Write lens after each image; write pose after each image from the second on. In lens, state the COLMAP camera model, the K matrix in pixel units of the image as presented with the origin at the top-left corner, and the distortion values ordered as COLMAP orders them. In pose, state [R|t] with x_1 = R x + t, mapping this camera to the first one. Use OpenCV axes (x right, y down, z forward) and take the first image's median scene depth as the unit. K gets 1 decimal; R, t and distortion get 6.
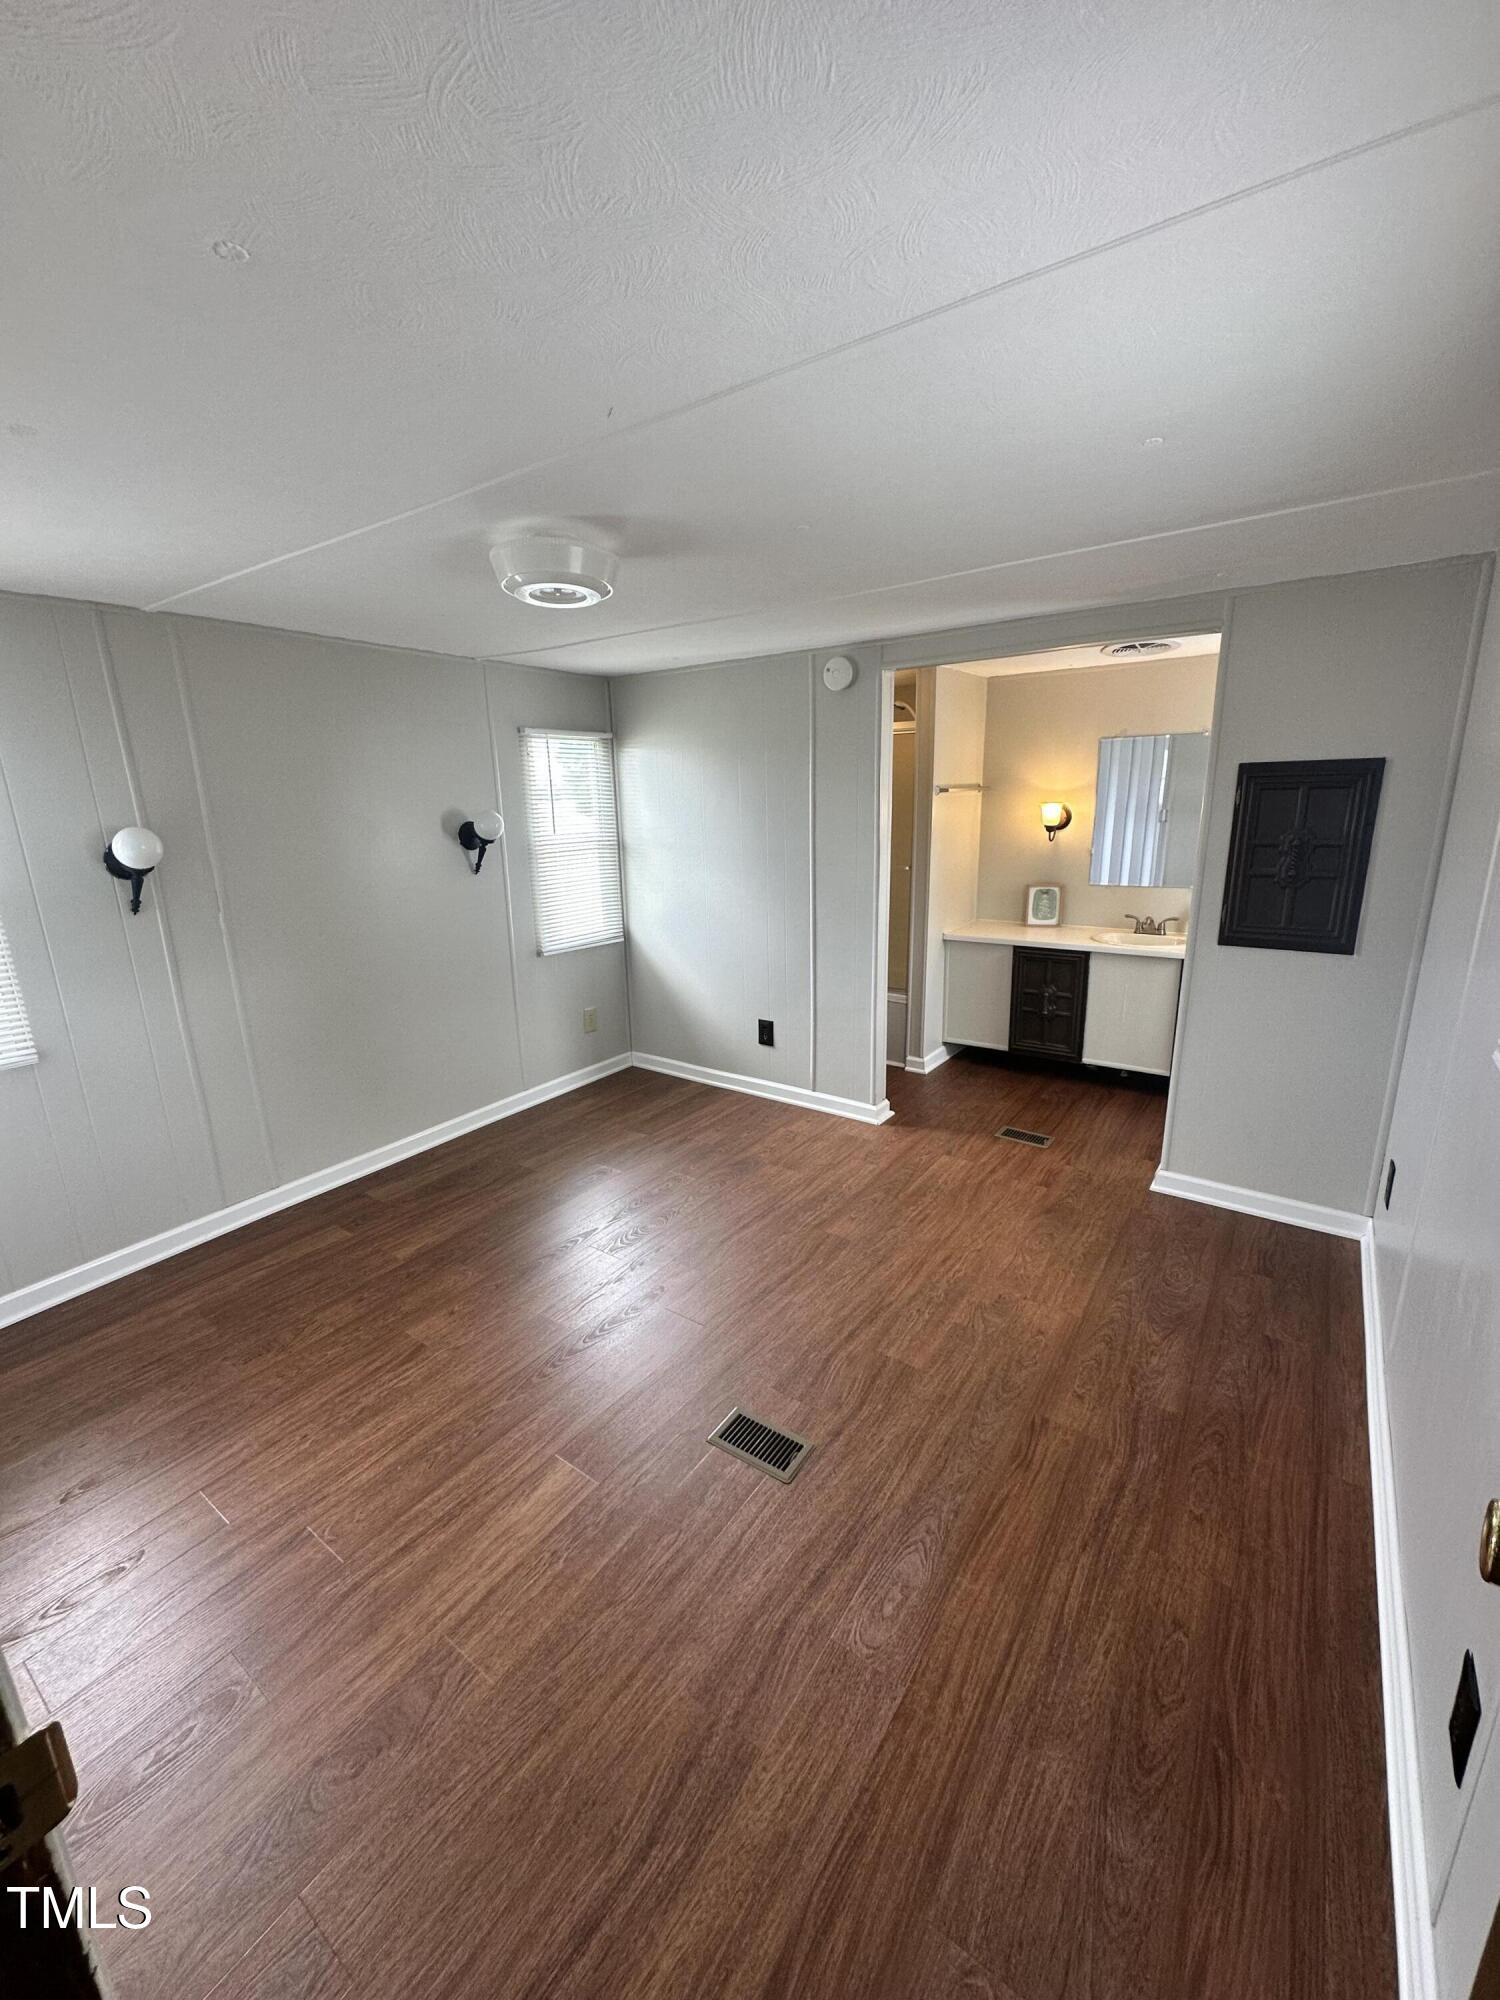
lens RADIAL K [[797.5, 0, 741.9], [0, 797.5, 1000.2], [0, 0, 1]] dist [-0.004502, 0.000895]
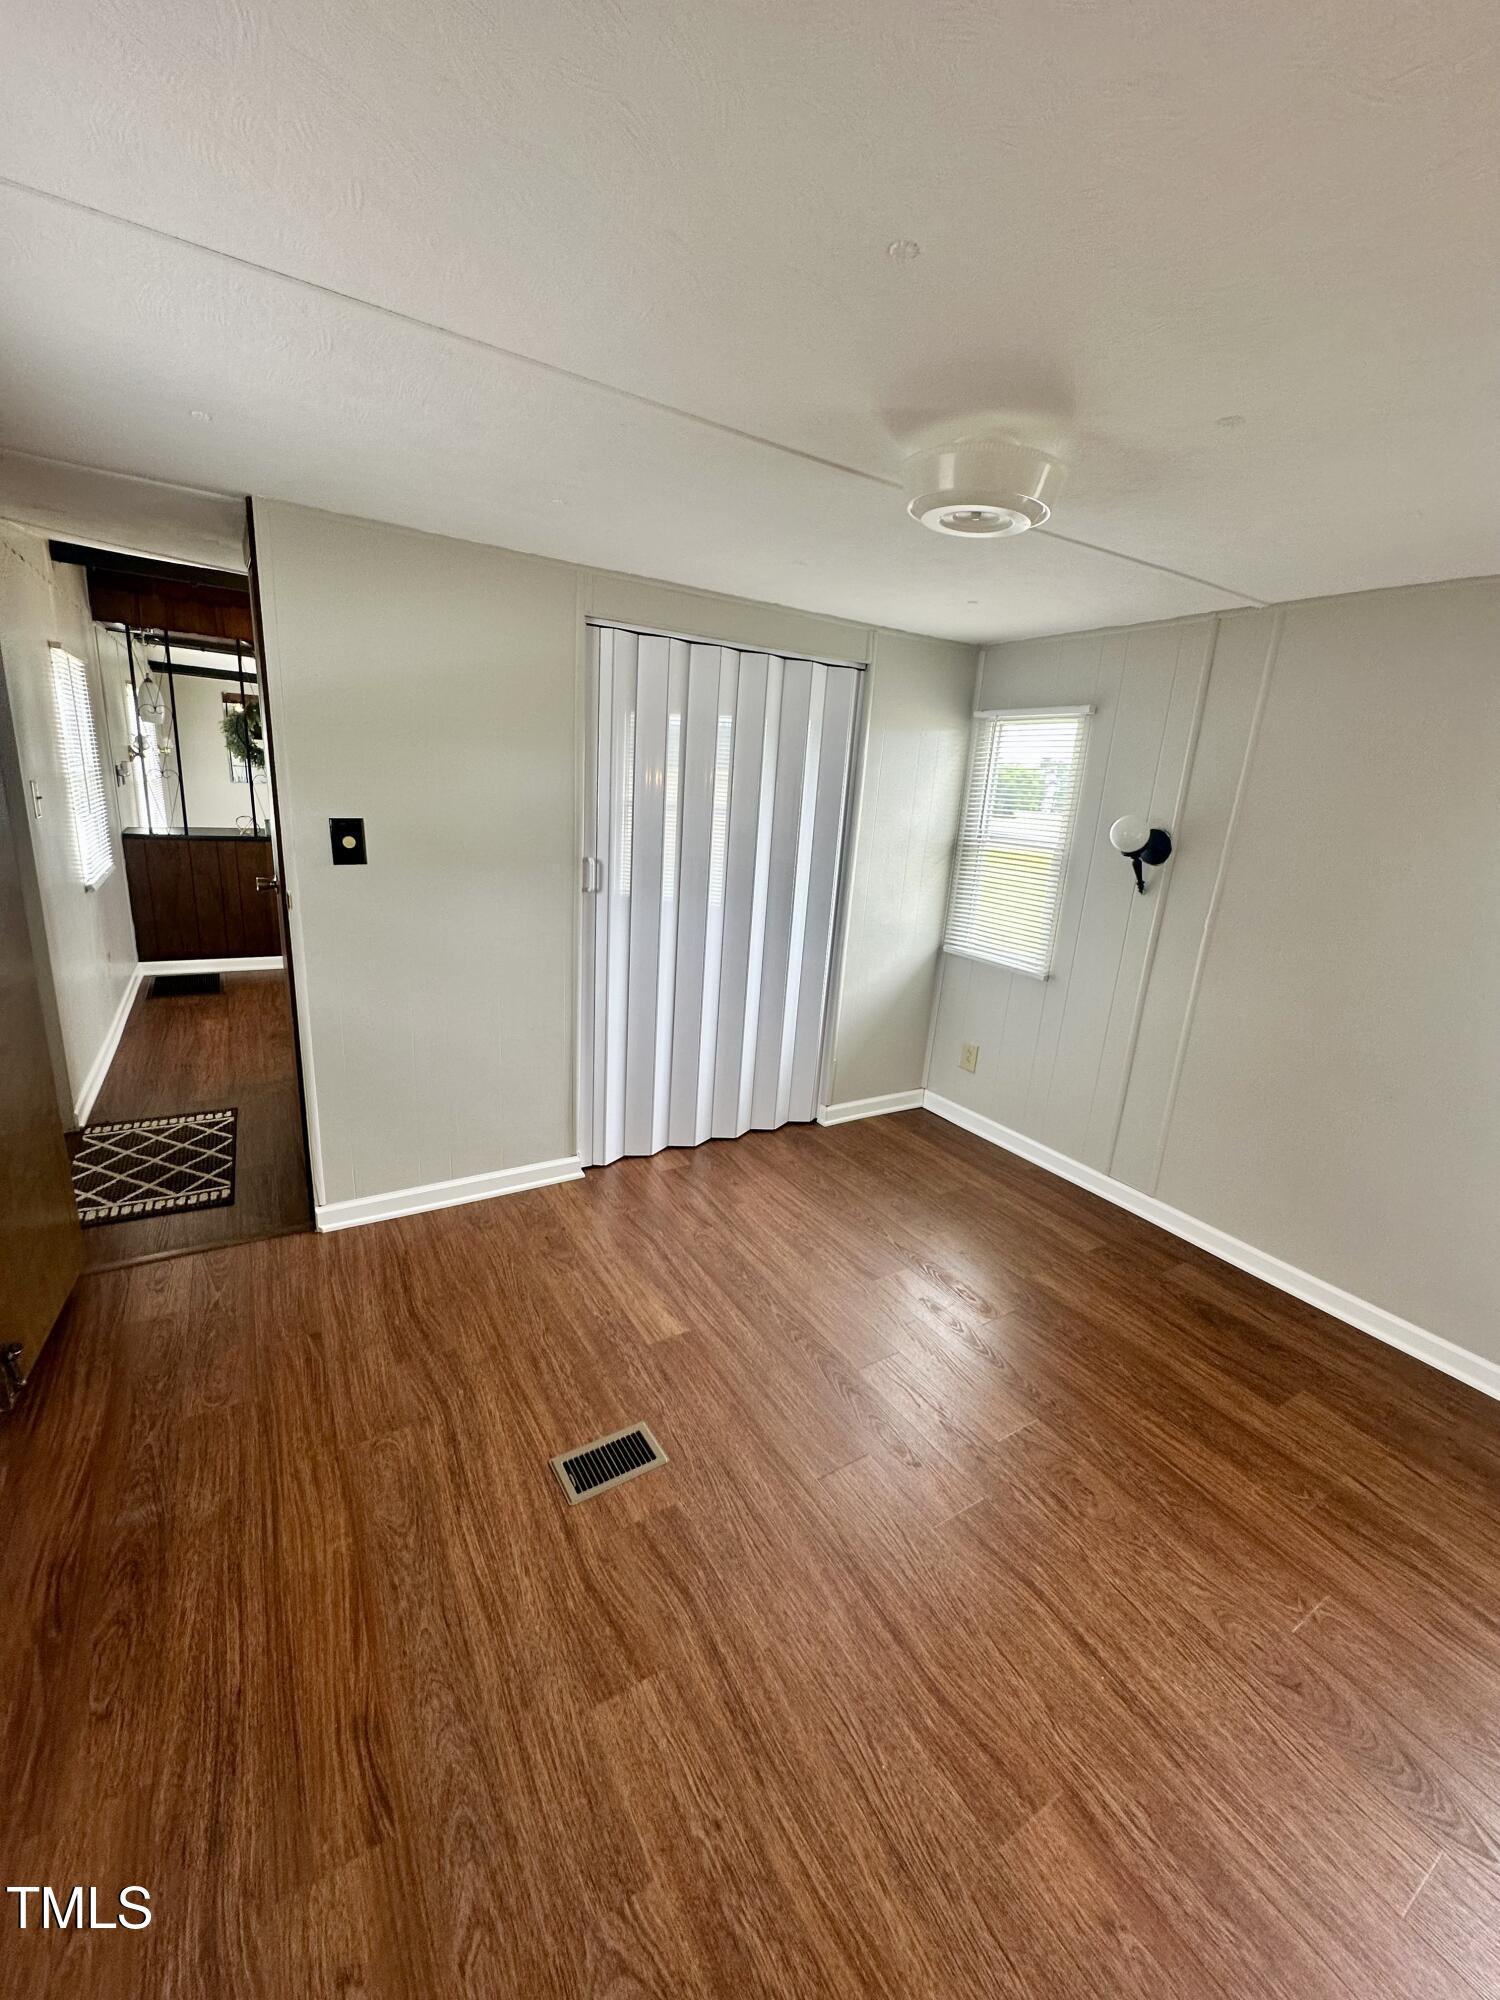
lens RADIAL K [[797.5, 0, 745.0], [0, 797.5, 996.9], [0, 0, 1]] dist [-0.004502, 0.000895]
pose [[-0.390011, 0.238422, -0.889408, 0.693234], [-0.283588, 0.887847, 0.362360, -0.321249], [0.876053, 0.393550, -0.278656, 1.248017]]
